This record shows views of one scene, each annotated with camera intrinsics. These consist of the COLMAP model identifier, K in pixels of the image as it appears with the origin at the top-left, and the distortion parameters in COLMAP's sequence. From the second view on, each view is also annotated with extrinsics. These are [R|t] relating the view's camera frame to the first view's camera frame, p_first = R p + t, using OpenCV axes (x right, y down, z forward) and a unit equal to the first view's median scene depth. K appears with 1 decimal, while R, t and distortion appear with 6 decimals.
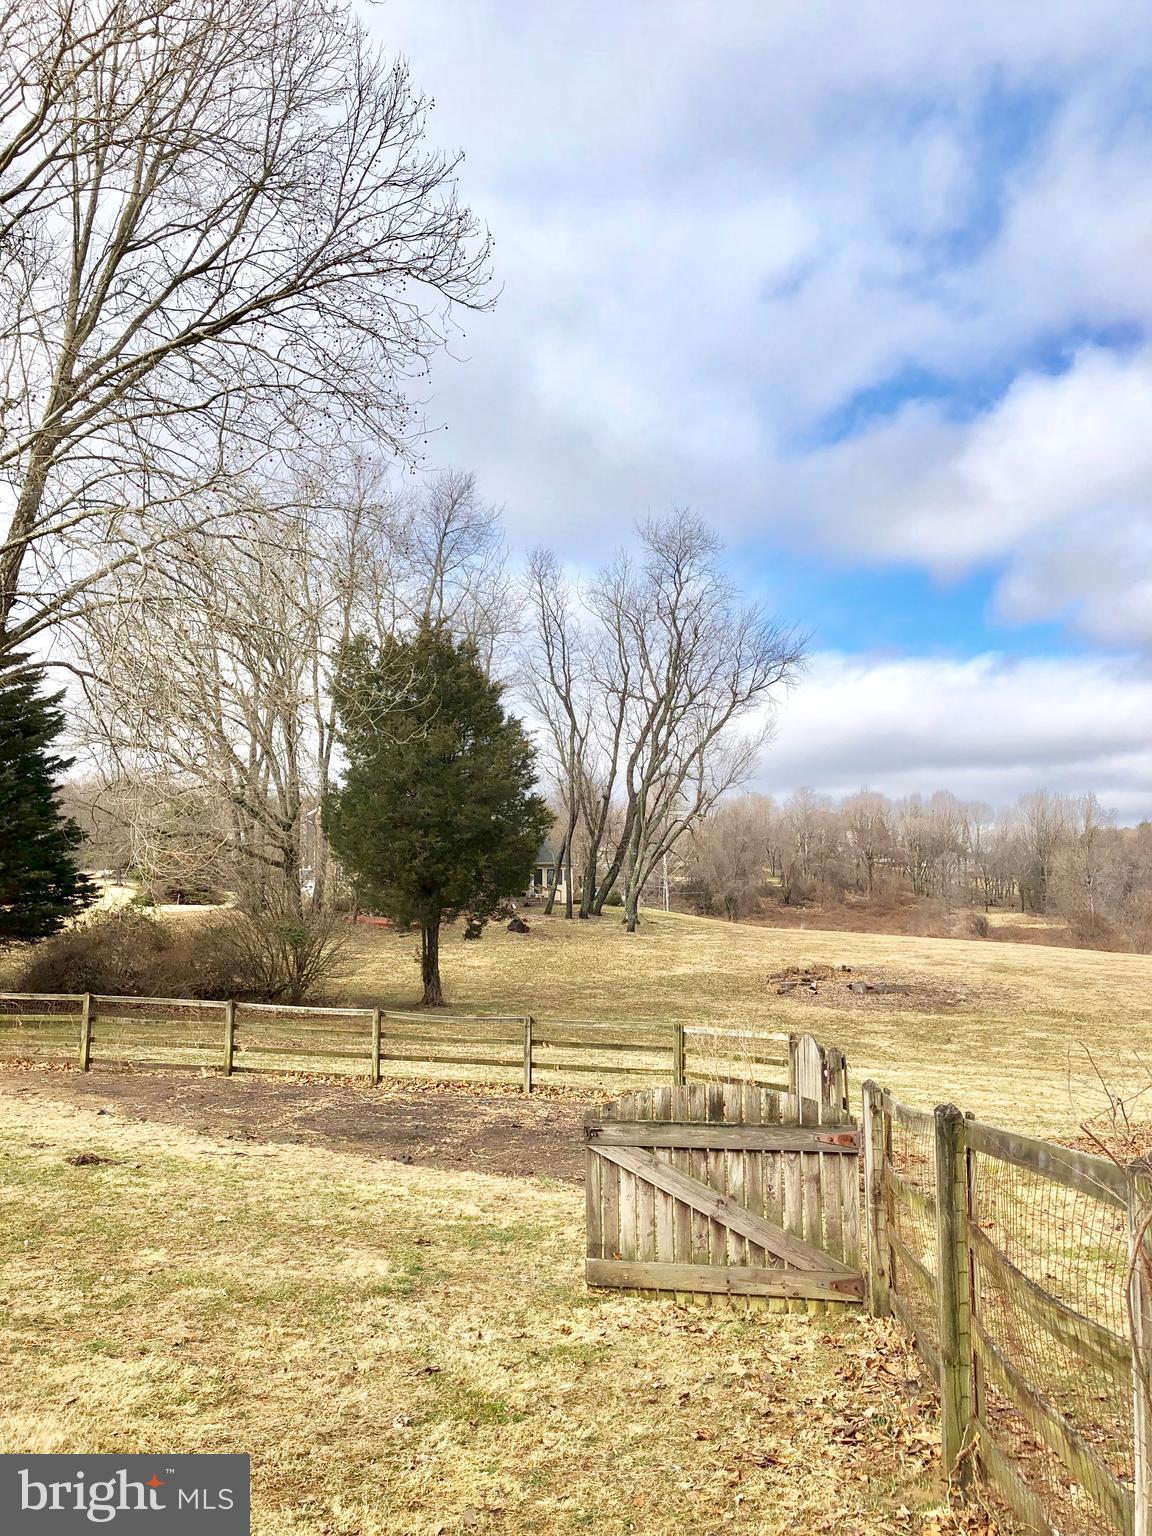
lens RADIAL K [[1250.2, 0, 578.2], [0, 1250.2, 731.6], [0, 0, 1]] dist [-0.024110, 0.059203]
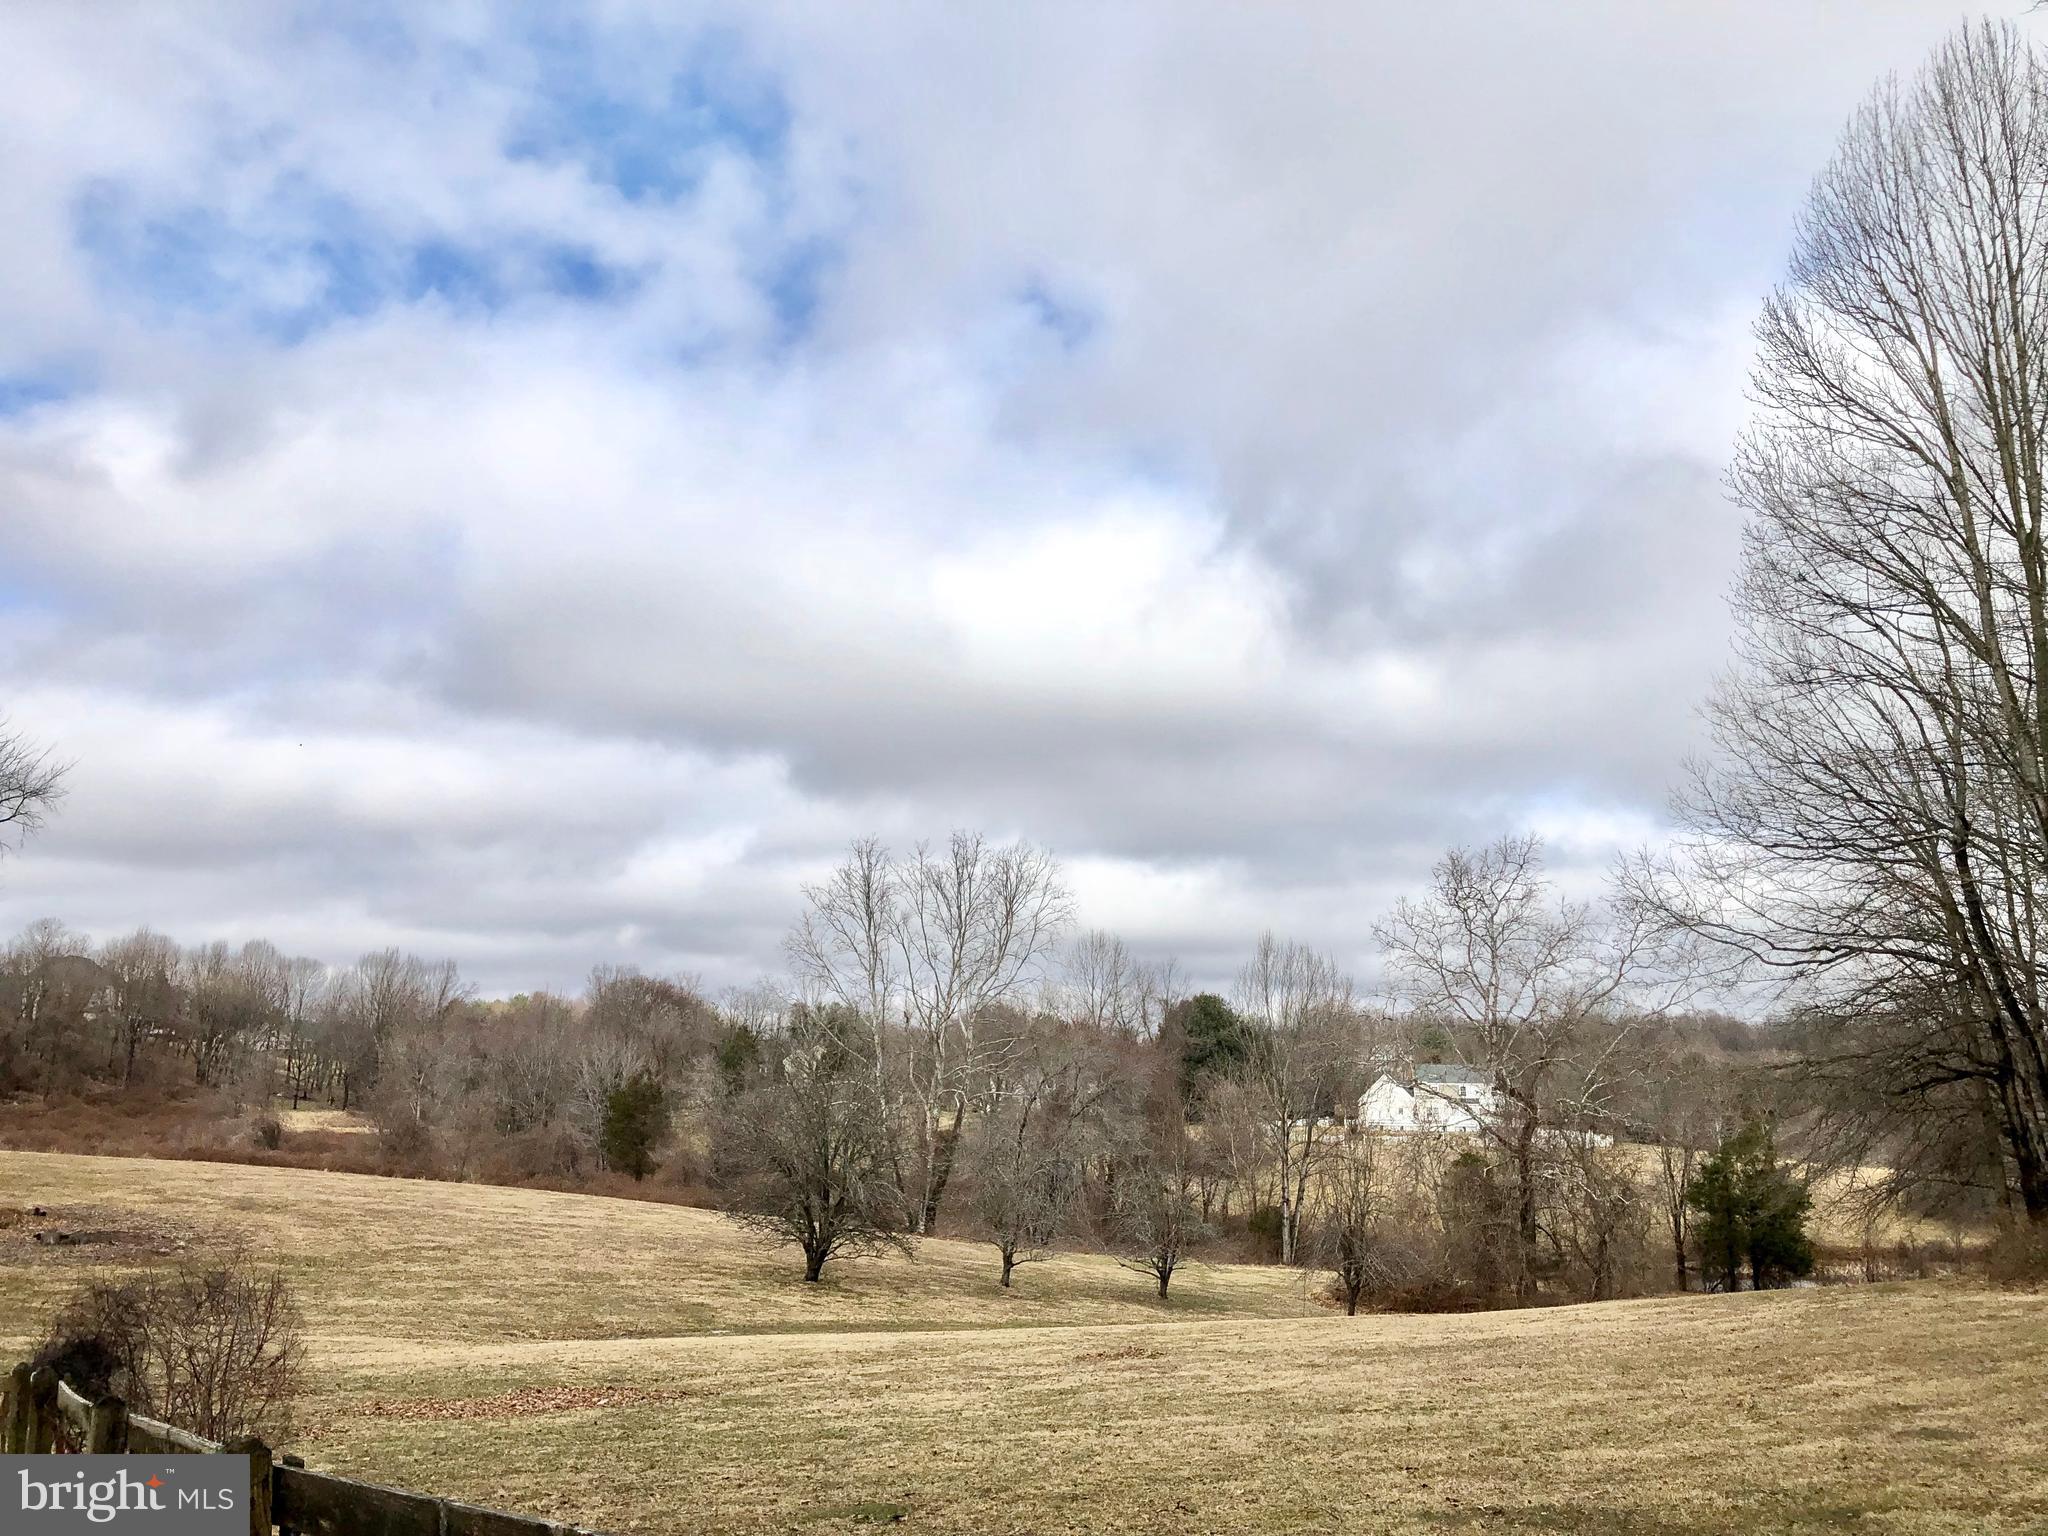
lens RADIAL K [[1669.3, 0, 1023.3], [0, 1669.3, 742.3], [0, 0, 1]] dist [-0.013309, 0.013267]
pose [[0.759018, 0.148613, 0.633882, -0.053310], [-0.105178, 0.988801, -0.105883, -0.110343], [-0.642518, 0.013696, 0.766148, -0.416889]]
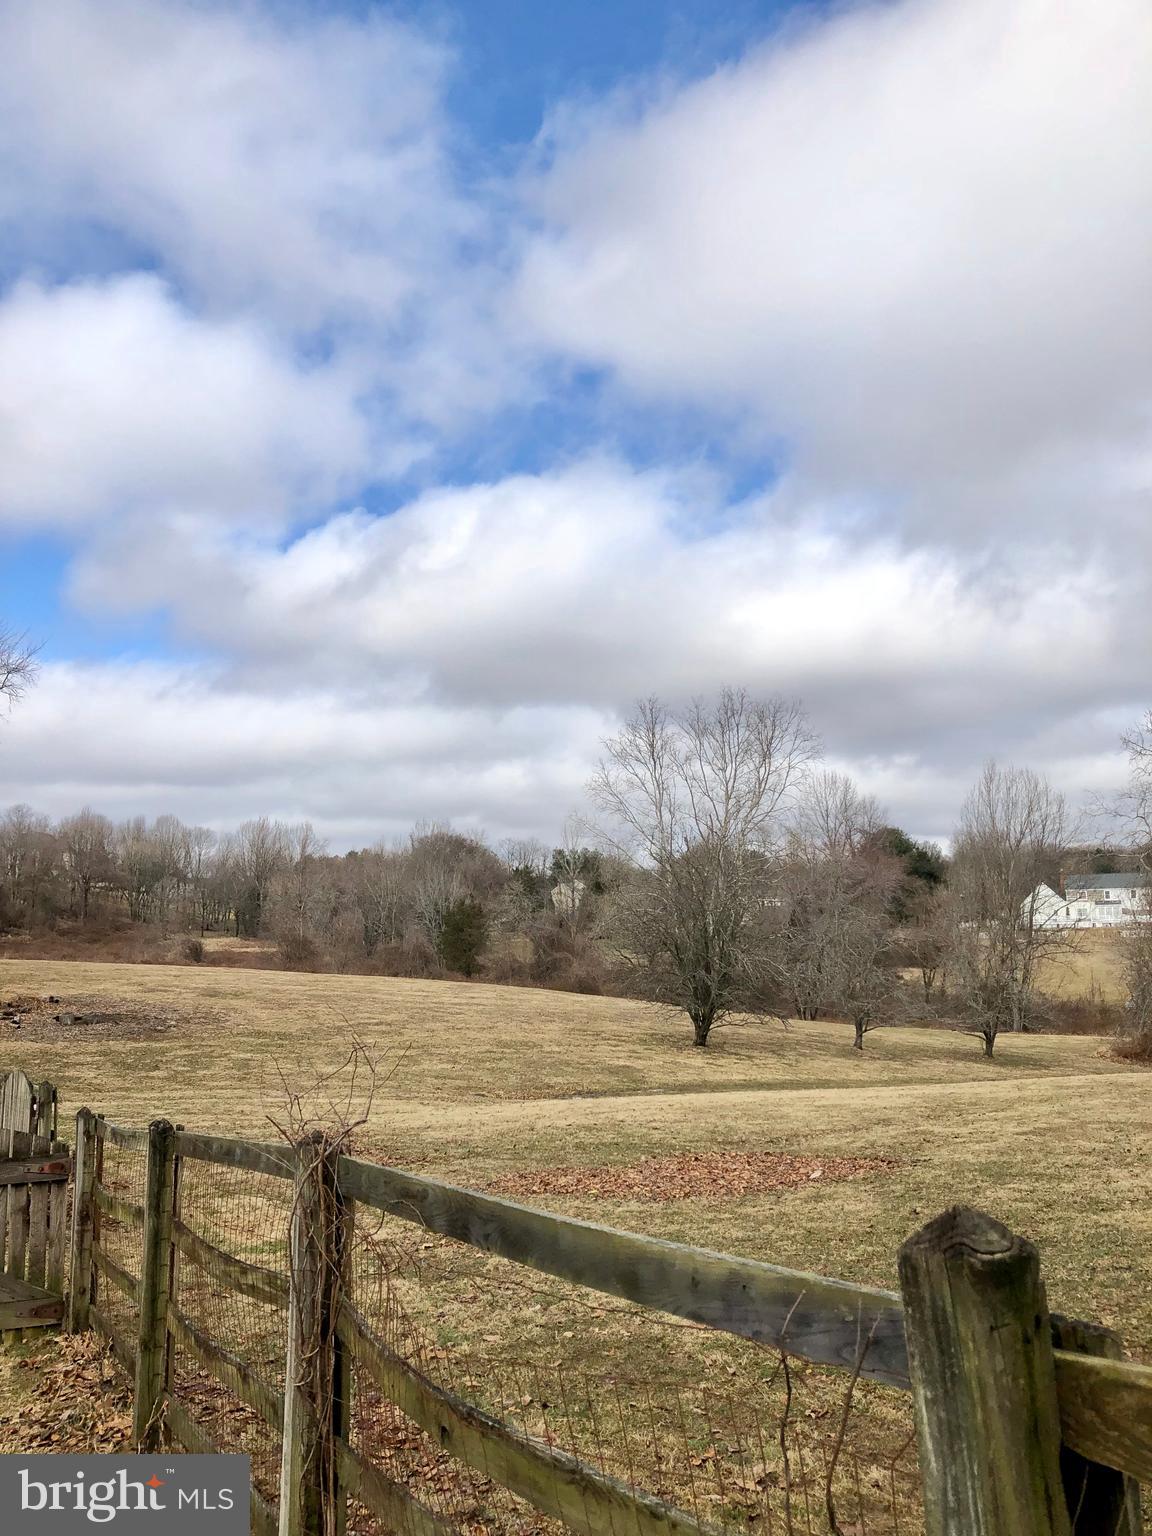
lens RADIAL K [[1252.0, 0, 553.9], [0, 1252.0, 725.1], [0, 0, 1]] dist [-0.013309, 0.013267]
pose [[0.834179, 0.075635, 0.546283, -0.008947], [-0.062352, 0.997134, -0.042845, -0.005584], [-0.547958, 0.001679, 0.836504, -0.024696]]
